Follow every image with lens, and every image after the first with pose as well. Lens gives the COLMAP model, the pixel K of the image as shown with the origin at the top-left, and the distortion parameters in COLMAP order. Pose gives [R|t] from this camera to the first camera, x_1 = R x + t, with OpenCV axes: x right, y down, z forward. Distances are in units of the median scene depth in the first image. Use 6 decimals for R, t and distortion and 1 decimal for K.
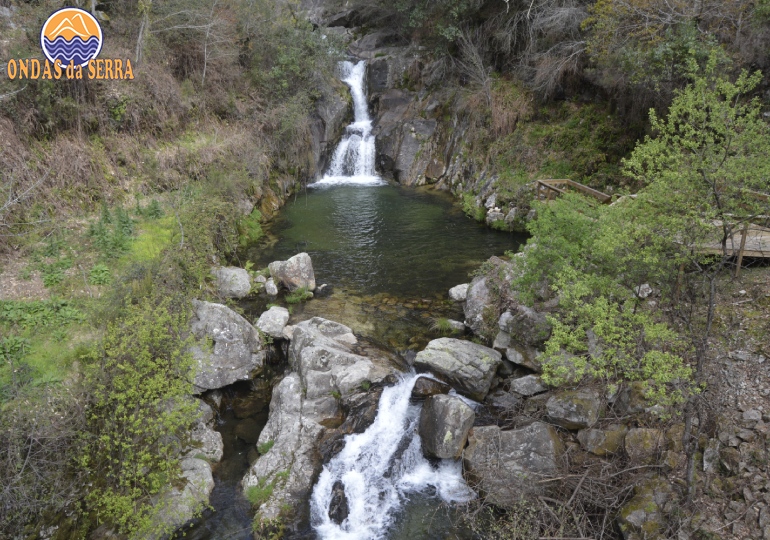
lens RADIAL K [[635.9, 0, 385.0], [0, 635.9, 269.6], [0, 0, 1]] dist [-0.077812, -0.001276]
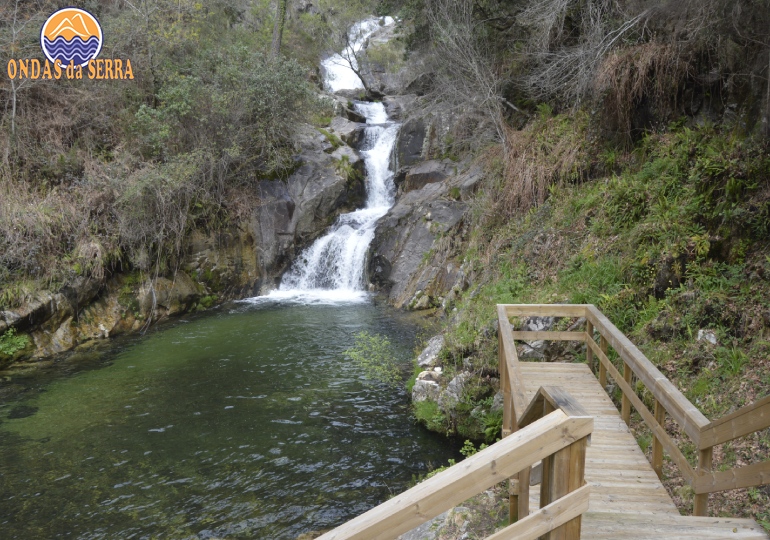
lens RADIAL K [[635.9, 0, 385.2], [0, 635.9, 270.6], [0, 0, 1]] dist [-0.077812, -0.001276]
pose [[0.944374, 0.028518, -0.327633, 0.210192], [-0.089529, 0.980901, -0.172679, -0.065009], [0.316451, 0.192406, 0.928891, 0.452382]]
